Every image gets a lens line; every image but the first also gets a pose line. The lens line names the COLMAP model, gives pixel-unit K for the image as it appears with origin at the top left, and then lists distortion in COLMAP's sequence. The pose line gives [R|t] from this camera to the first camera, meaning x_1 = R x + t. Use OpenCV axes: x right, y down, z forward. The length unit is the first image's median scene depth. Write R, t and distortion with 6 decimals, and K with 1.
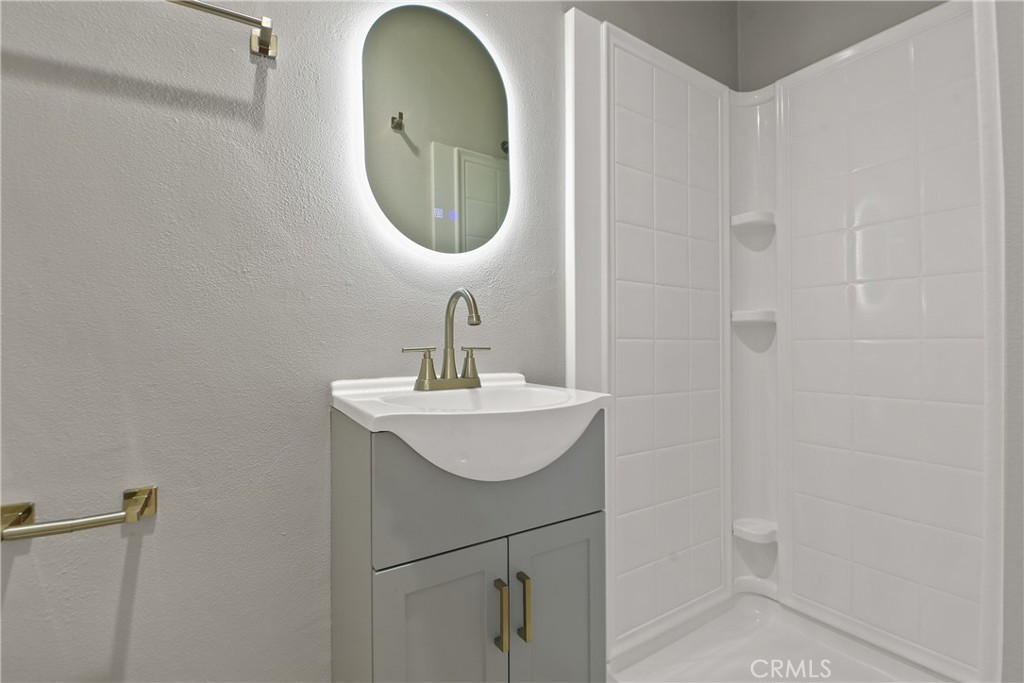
lens RADIAL K [[464.3, 0, 531.5], [0, 464.3, 349.3], [0, 0, 1]] dist [0.002971, -0.002068]
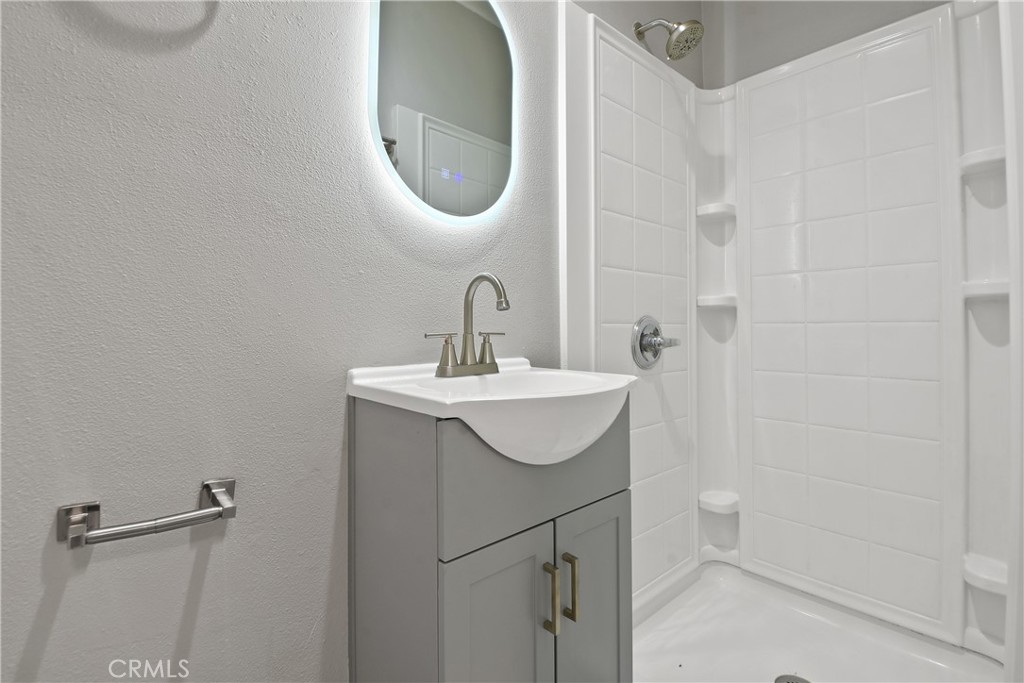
lens RADIAL K [[464.3, 0, 514.2], [0, 464.3, 334.4], [0, 0, 1]] dist [0.002971, -0.002068]
pose [[0.991755, -0.008654, 0.127857, -0.206444], [0.008533, 0.999962, 0.001490, -0.001041], [-0.127865, -0.000386, 0.991791, 0.006782]]
